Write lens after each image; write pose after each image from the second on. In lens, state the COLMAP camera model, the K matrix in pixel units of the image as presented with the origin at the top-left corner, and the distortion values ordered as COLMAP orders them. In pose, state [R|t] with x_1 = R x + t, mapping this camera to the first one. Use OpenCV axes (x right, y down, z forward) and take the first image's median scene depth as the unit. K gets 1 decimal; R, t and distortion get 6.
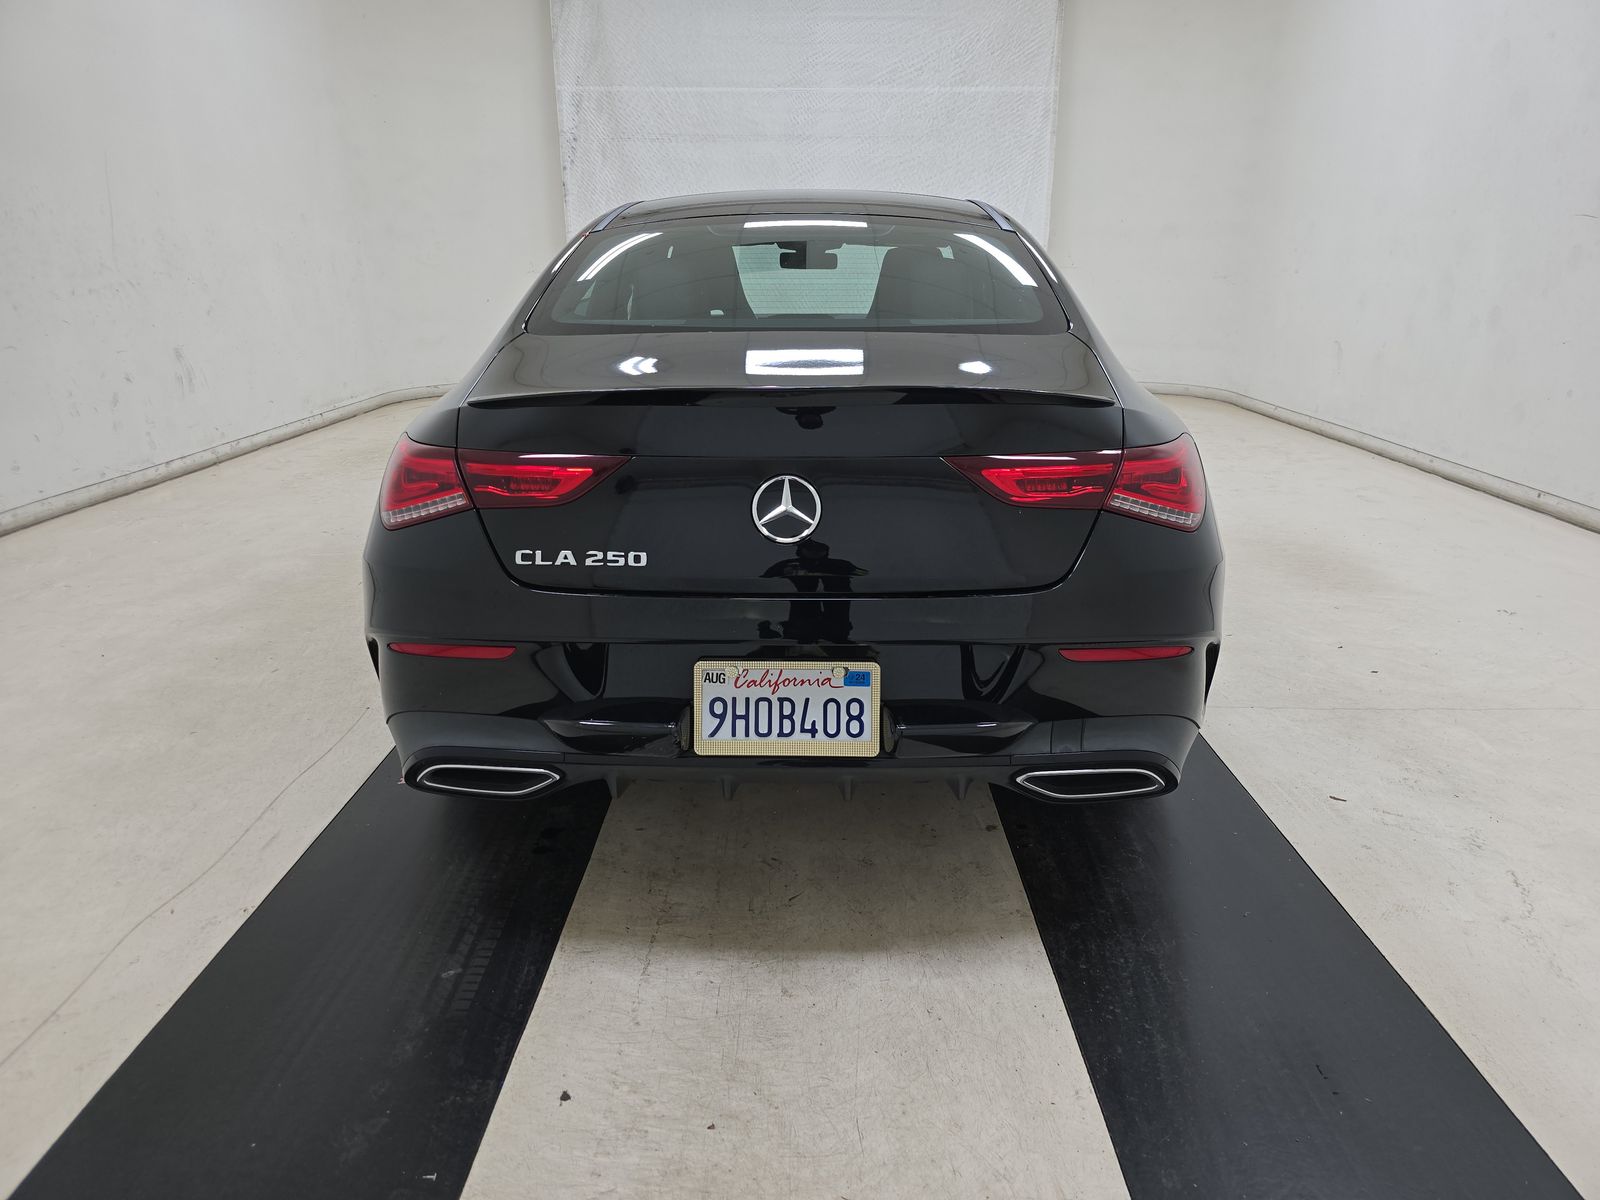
lens RADIAL K [[1117.6, 0, 802.6], [0, 1117.6, 607.5], [0, 0, 1]] dist [0.041669, -0.023902]
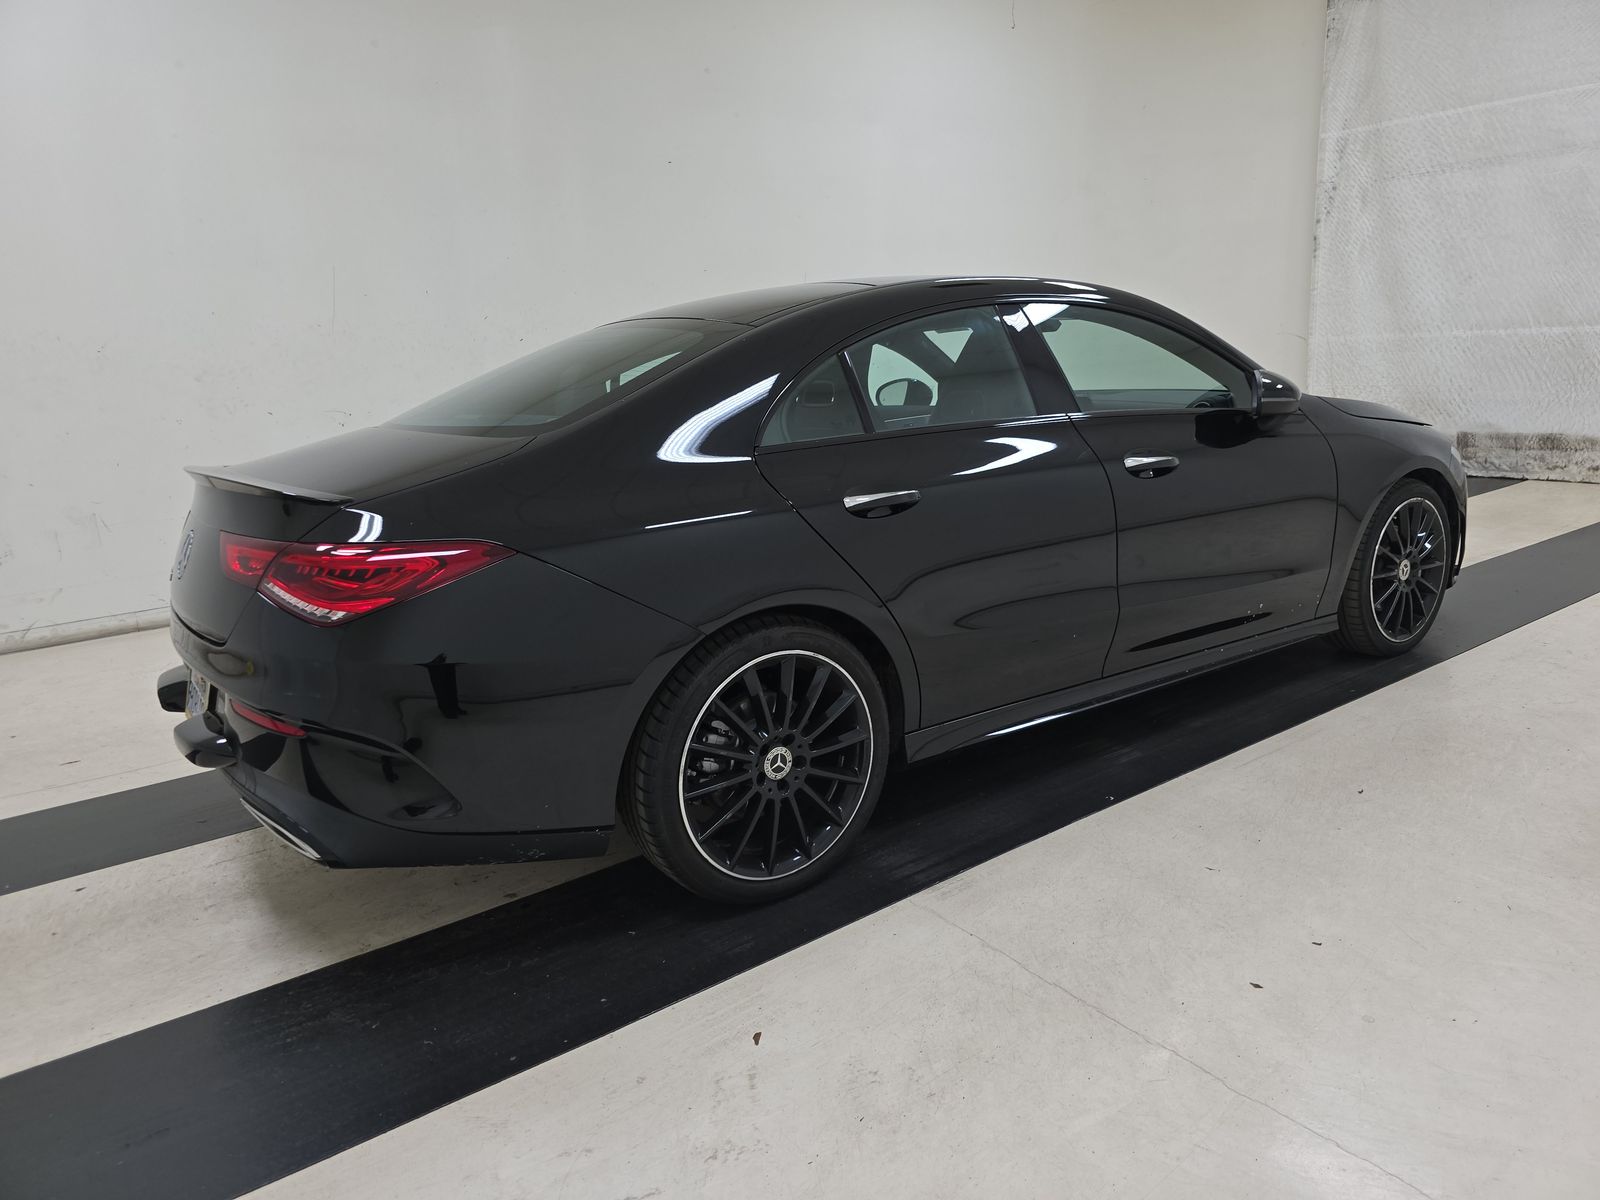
lens RADIAL K [[1117.6, 0, 810.5], [0, 1117.6, 591.8], [0, 0, 1]] dist [0.041669, -0.023902]
pose [[0.569741, 0.148250, -0.808342, 0.408936], [-0.191523, 0.980464, 0.044826, -0.066827], [0.799196, 0.129277, 0.587003, 0.200799]]
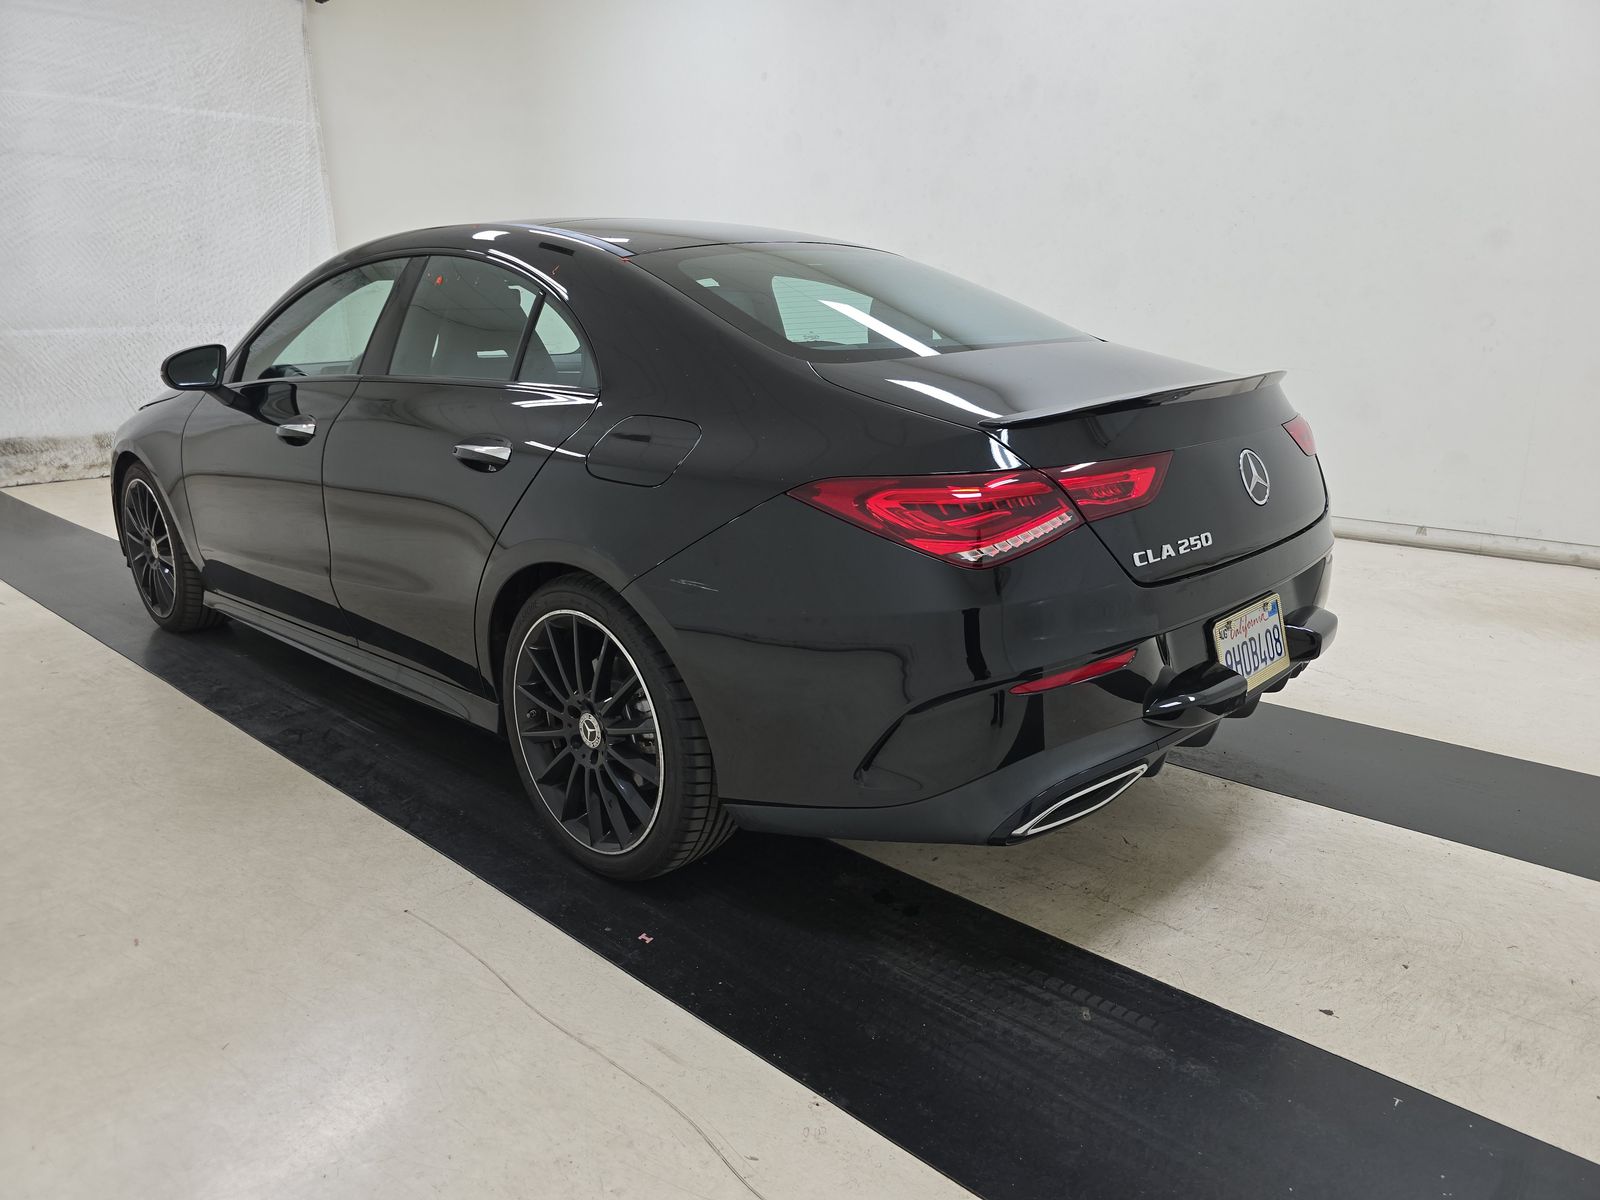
lens RADIAL K [[1117.6, 0, 808.4], [0, 1117.6, 605.4], [0, 0, 1]] dist [0.041669, -0.023902]
pose [[0.666763, -0.204791, 0.716581, -0.308144], [0.236647, 0.969922, 0.056998, -0.034495], [-0.706700, 0.131573, 0.695172, 0.130280]]
